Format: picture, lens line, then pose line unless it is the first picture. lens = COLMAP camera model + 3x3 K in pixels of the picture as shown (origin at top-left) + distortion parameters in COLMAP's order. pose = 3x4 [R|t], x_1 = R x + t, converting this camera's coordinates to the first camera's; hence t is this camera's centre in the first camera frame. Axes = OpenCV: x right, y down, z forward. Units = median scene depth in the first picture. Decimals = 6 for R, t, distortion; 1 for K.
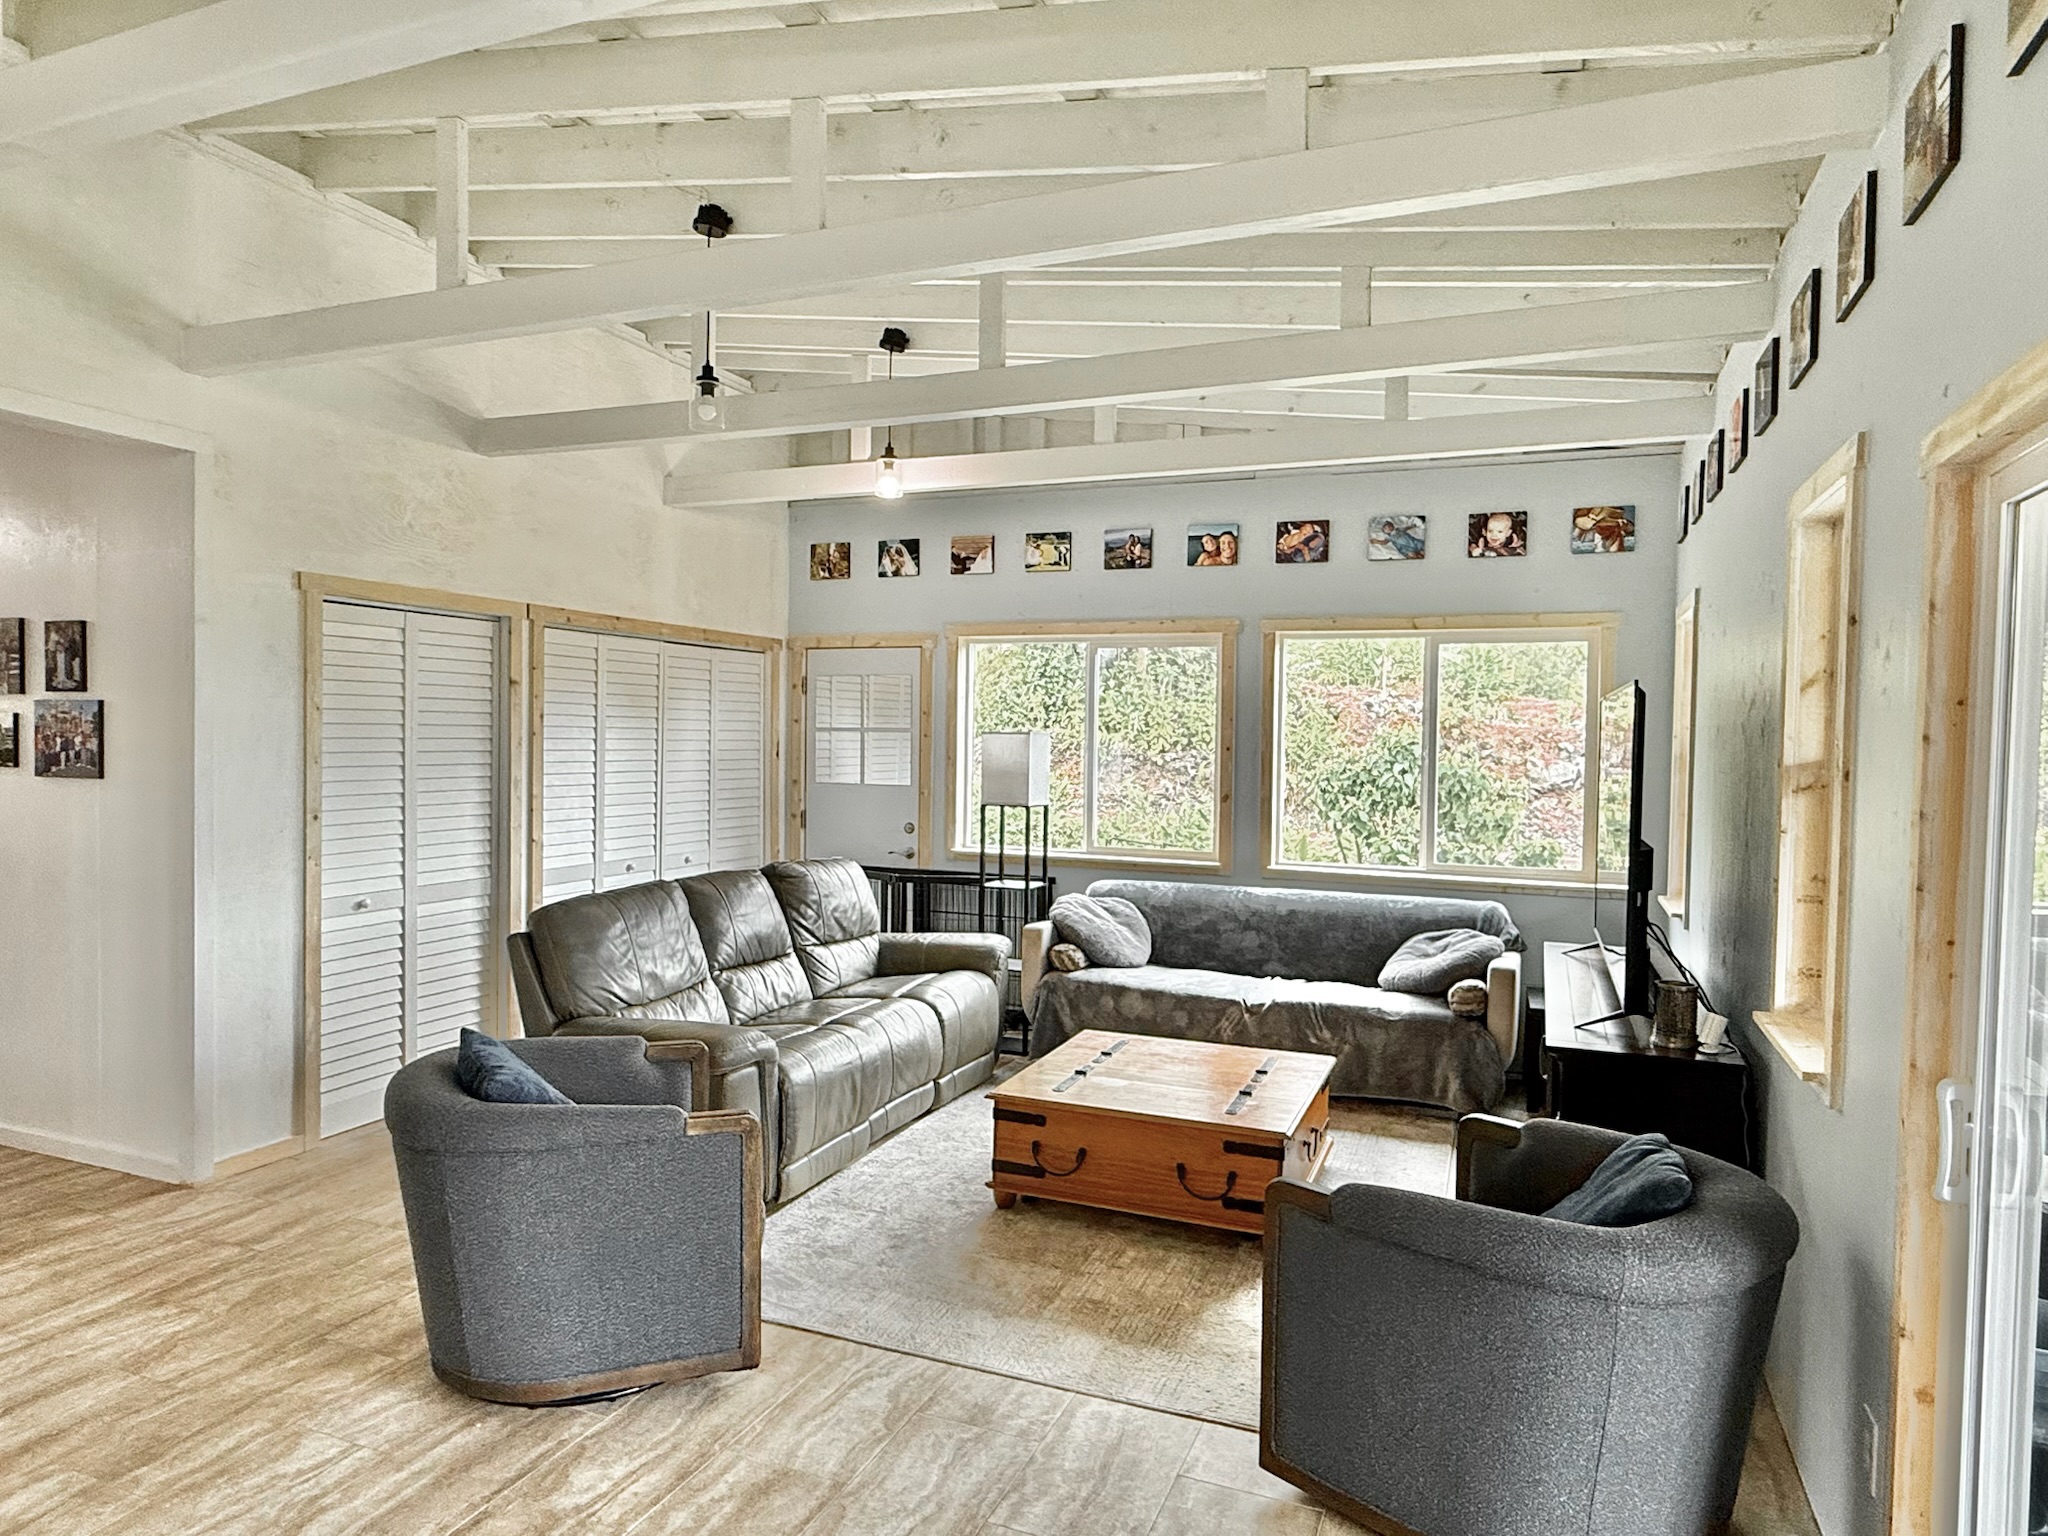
lens RADIAL K [[1259.2, 0, 1024.6], [0, 1259.2, 766.9], [0, 0, 1]] dist [0.001224, 0.000168]
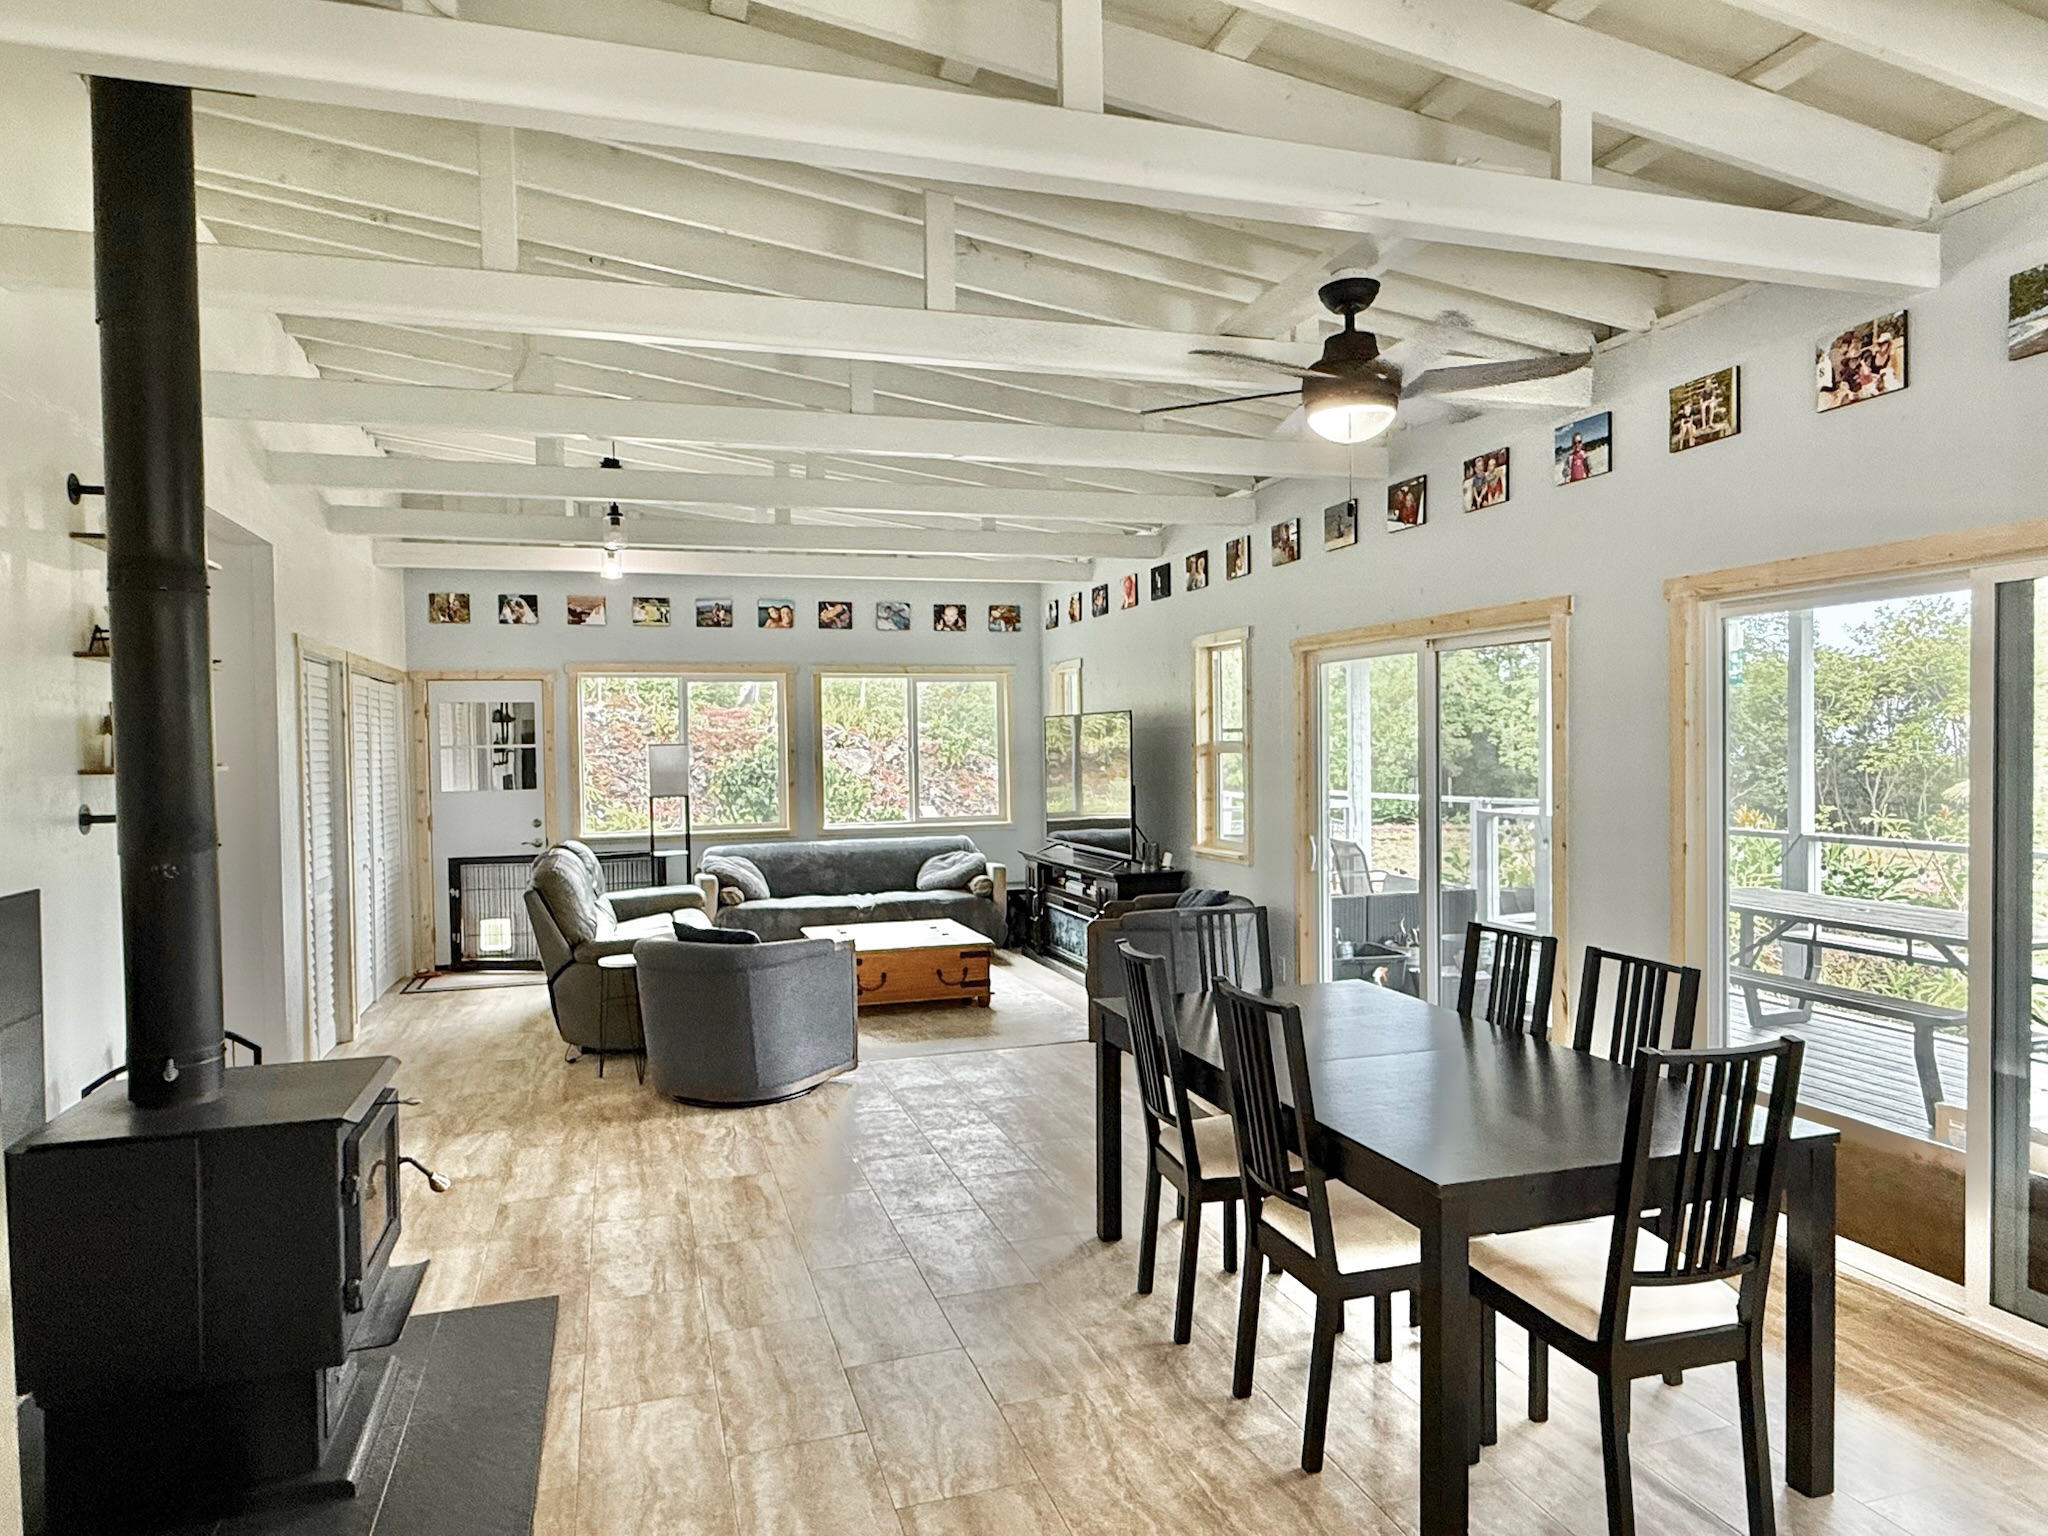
lens RADIAL K [[1259.2, 0, 1022.5], [0, 1259.2, 768.7], [0, 0, 1]] dist [0.001224, 0.000168]
pose [[0.763510, -0.041734, 0.644447, -0.606029], [0.043434, 0.998969, 0.013235, -0.001732], [-0.644334, 0.017886, 0.764535, -0.322156]]
